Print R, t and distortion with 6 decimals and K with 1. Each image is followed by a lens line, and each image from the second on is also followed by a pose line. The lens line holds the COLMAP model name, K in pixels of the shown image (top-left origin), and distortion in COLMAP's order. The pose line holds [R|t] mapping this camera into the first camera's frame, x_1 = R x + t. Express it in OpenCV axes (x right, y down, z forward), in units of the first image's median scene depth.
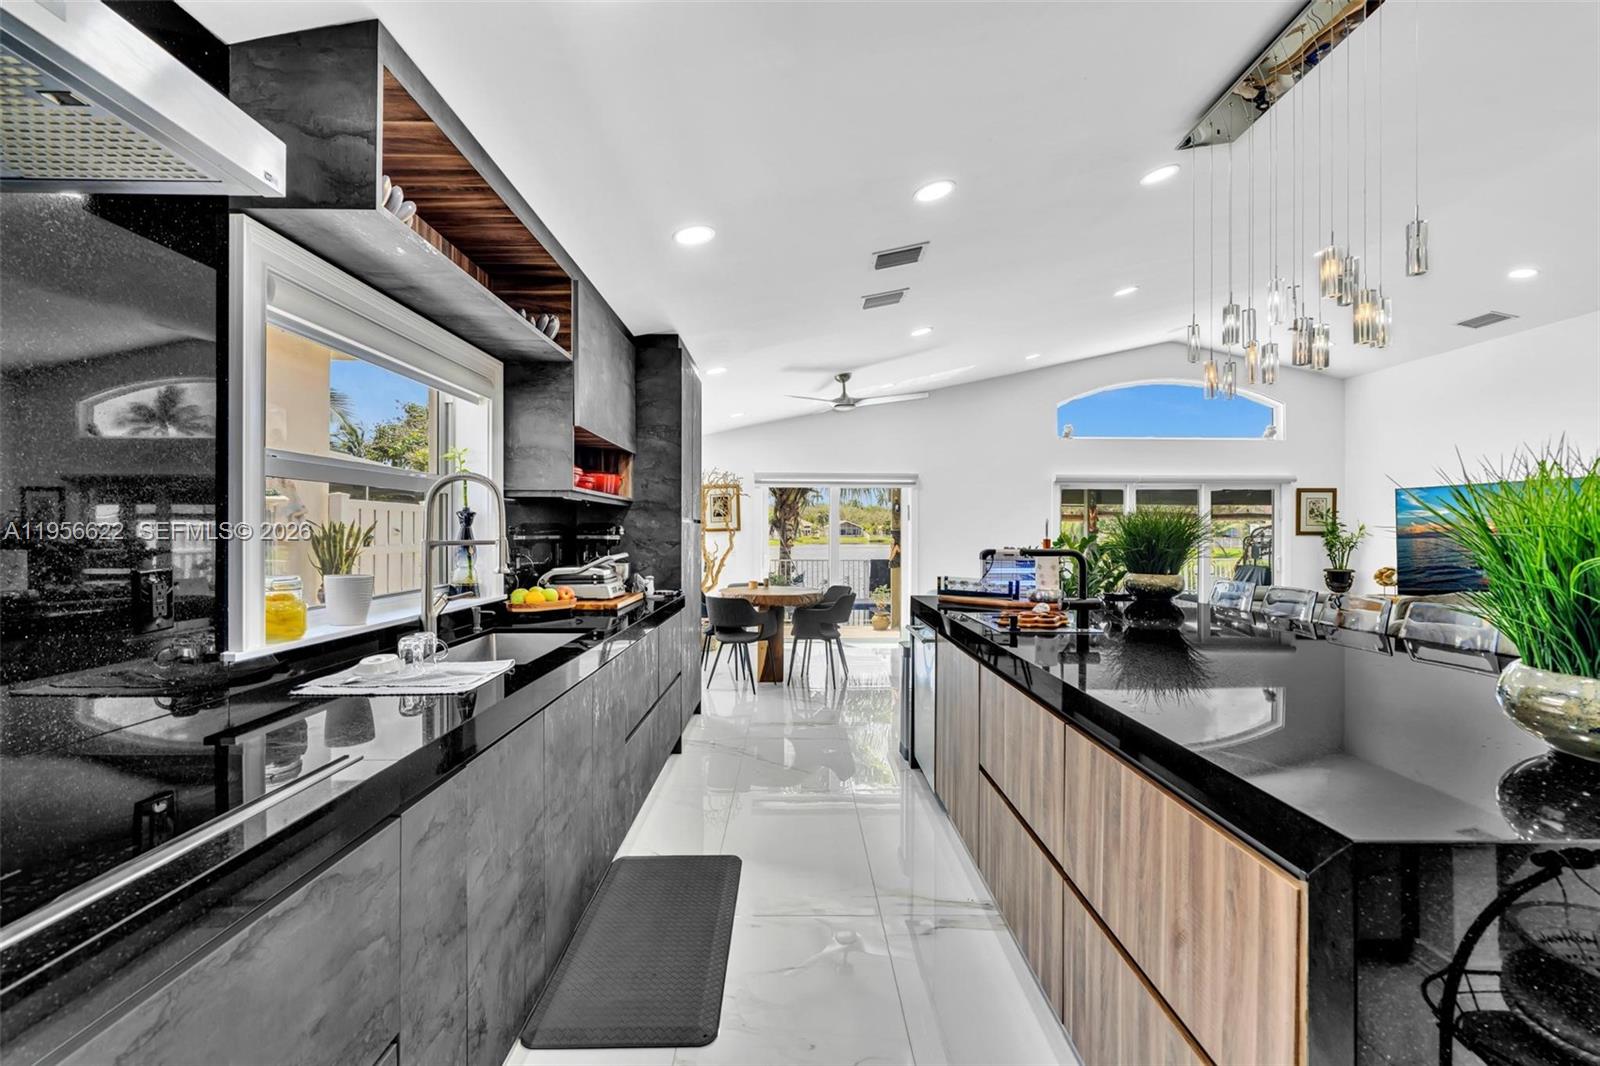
lens RADIAL K [[725.6, 0, 802.6], [0, 725.6, 531.2], [0, 0, 1]] dist [-0.004922, 0.002054]
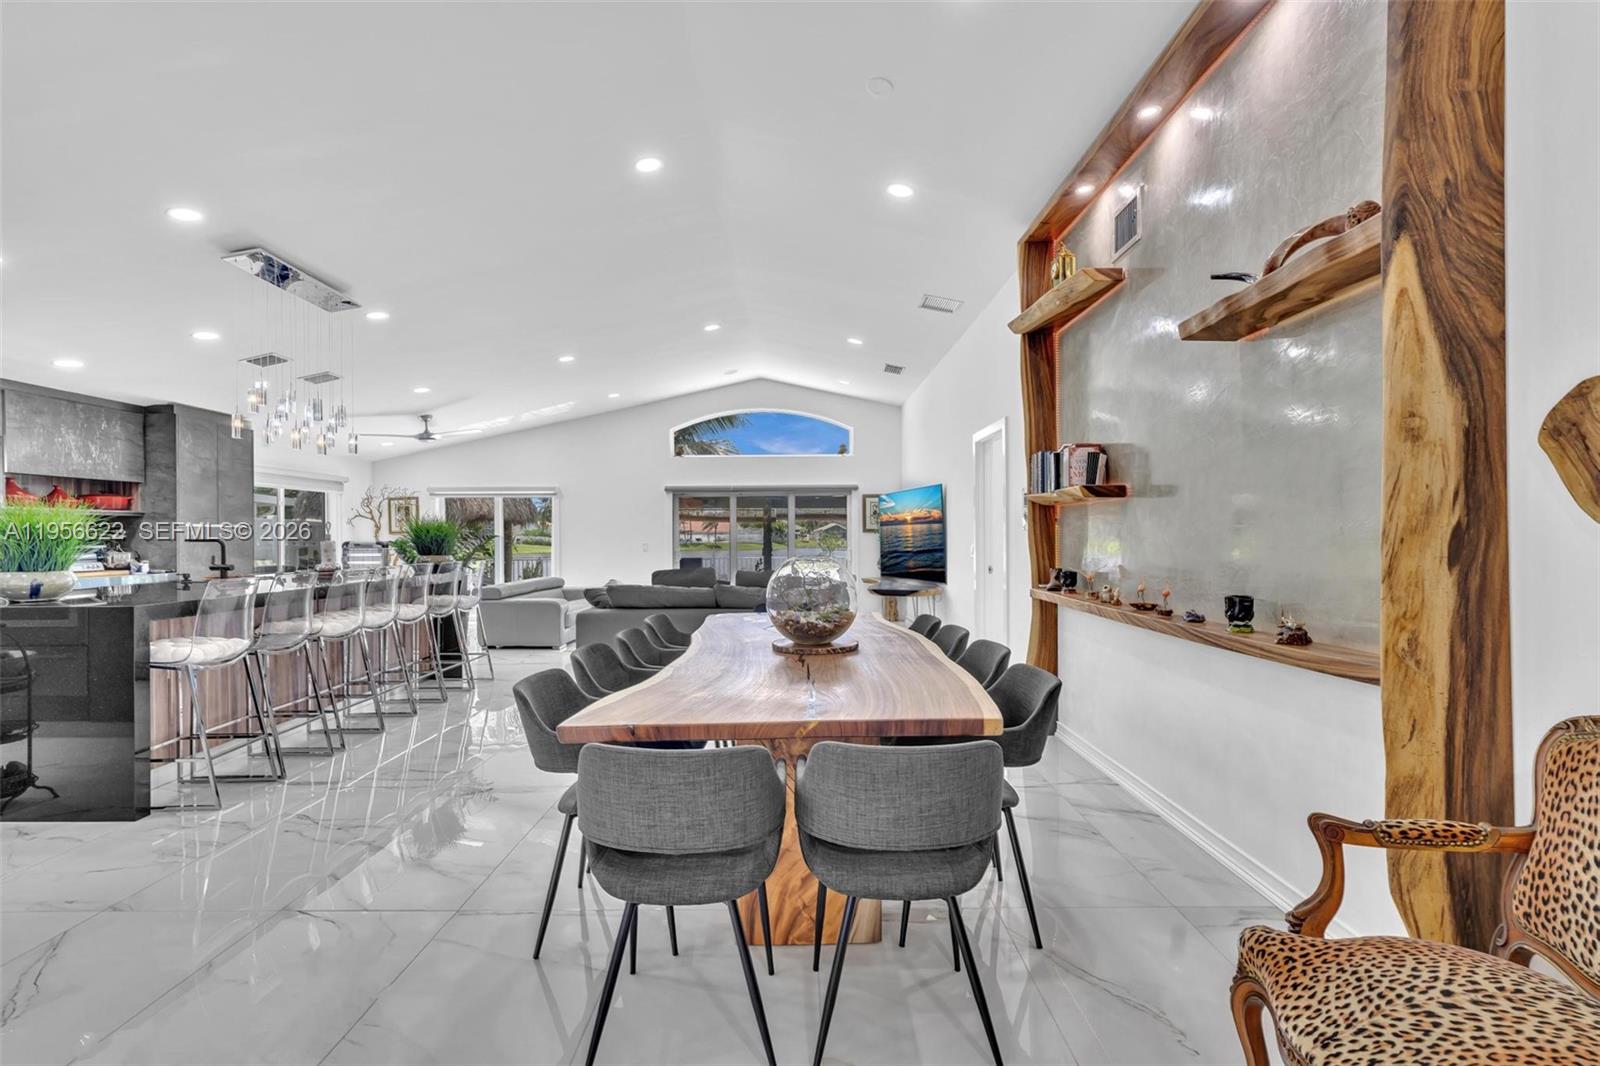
lens RADIAL K [[735.2, 0, 803.0], [0, 735.2, 536.1], [0, 0, 1]] dist [-0.002440, 0.001785]
pose [[0.999866, -0.010971, -0.012174, 0.604968], [0.010987, 0.999939, 0.001277, 0.010808], [0.012159, -0.001410, 0.999925, -0.279643]]
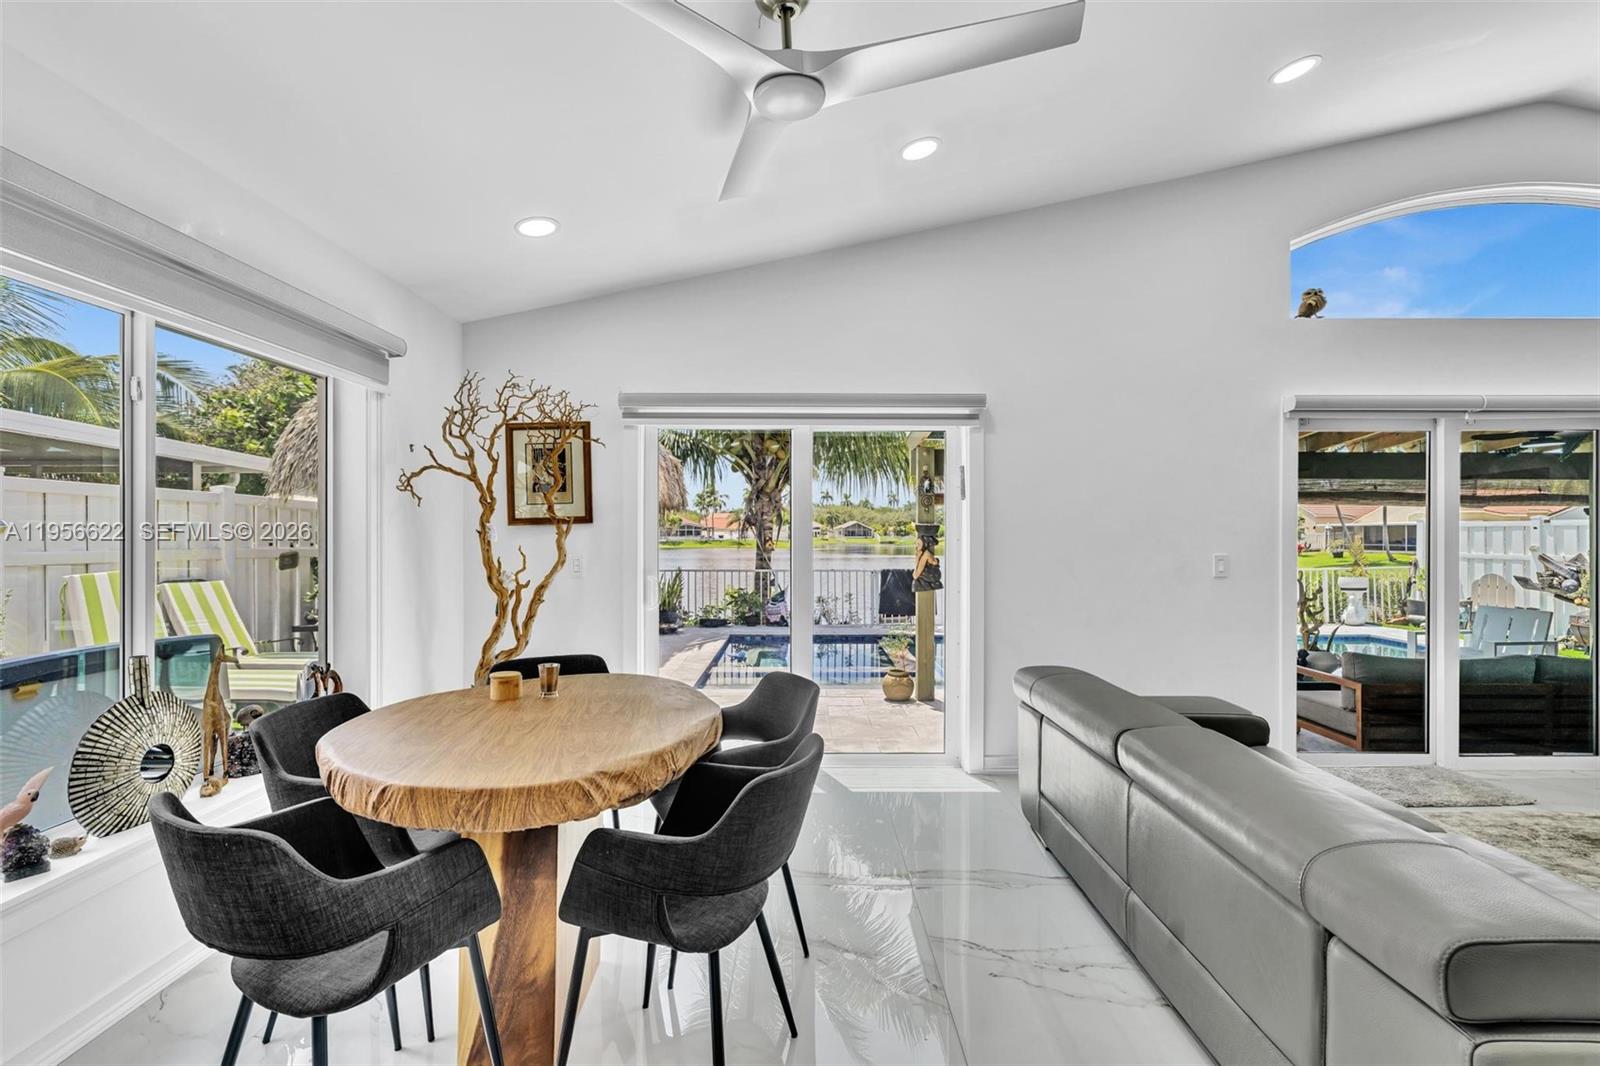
lens RADIAL K [[725.6, 0, 804.9], [0, 725.6, 524.2], [0, 0, 1]] dist [-0.004922, 0.002054]
pose [[0.999930, -0.002918, -0.011450, 0.053078], [0.002780, 0.999924, -0.012032, 0.005947], [0.011485, 0.011999, 0.999862, 0.552504]]
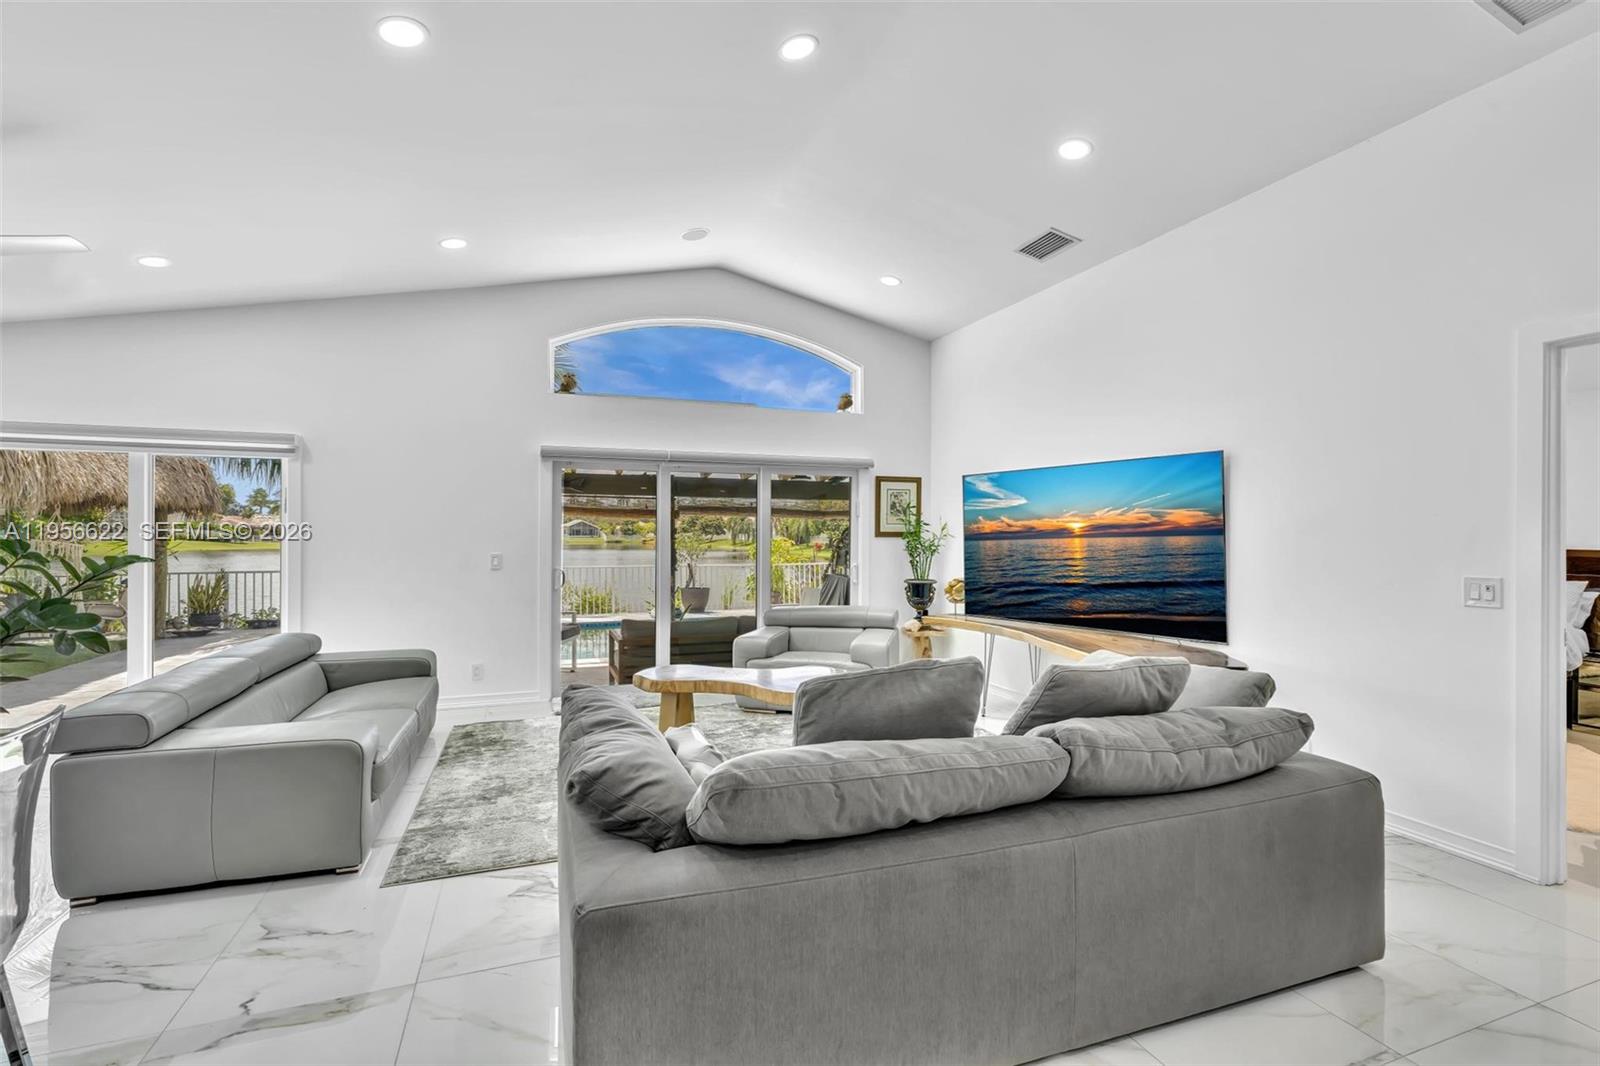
lens RADIAL K [[725.6, 0, 803.3], [0, 725.6, 530.8], [0, 0, 1]] dist [-0.004922, 0.002054]
pose [[0.942127, 0.001152, 0.335256, 0.353260], [-0.000762, 0.999999, -0.001295, 0.000444], [-0.335257, 0.000964, 0.942126, 0.298093]]
